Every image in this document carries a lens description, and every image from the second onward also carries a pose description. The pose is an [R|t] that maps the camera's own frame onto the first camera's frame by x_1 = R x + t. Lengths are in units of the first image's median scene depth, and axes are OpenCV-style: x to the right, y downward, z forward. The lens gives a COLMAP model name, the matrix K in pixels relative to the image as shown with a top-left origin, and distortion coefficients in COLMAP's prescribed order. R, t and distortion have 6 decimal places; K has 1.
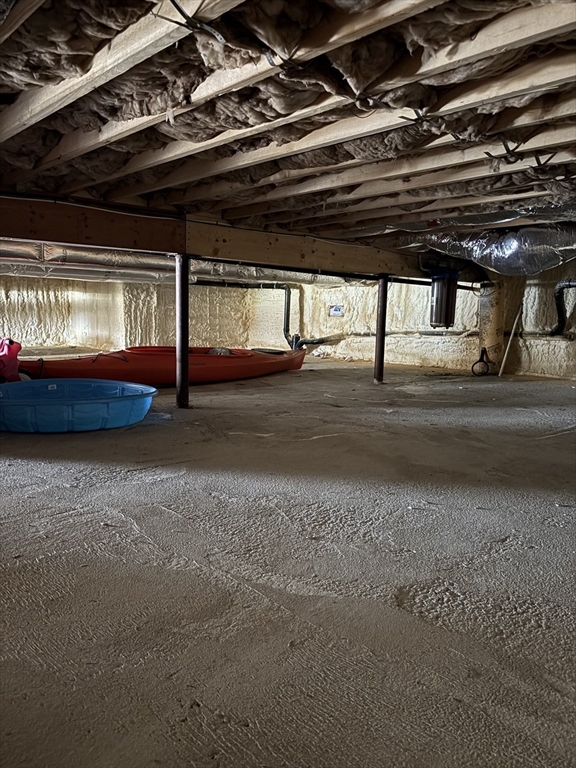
lens RADIAL K [[572.0, 0, 288.0], [0, 572.0, 384.0], [0, 0, 1]] dist [0.022357, -0.000259]
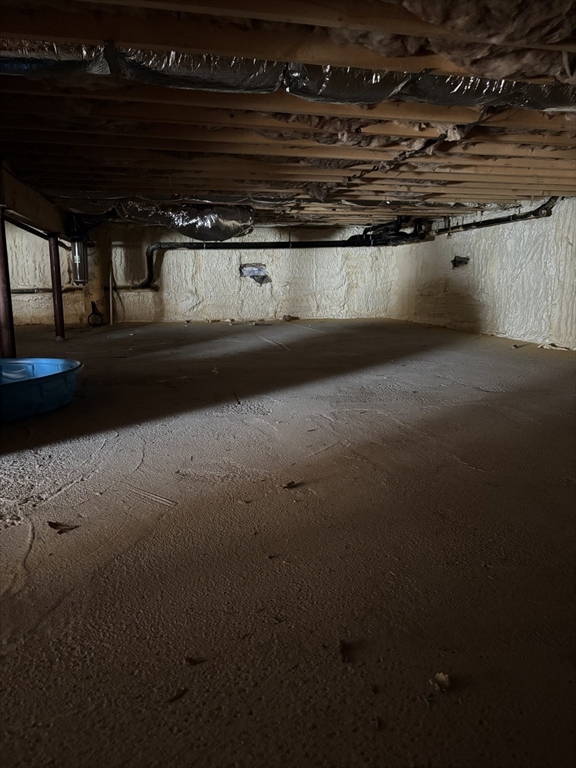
lens RADIAL K [[583.7, 0, 288.0], [0, 583.7, 384.0], [0, 0, 1]] dist [-0.003950, -0.000589]
pose [[0.493218, -0.175502, 0.852018, -0.358363], [0.116726, 0.983932, 0.135103, -0.010684], [-0.862039, 0.032818, 0.505779, 0.076425]]
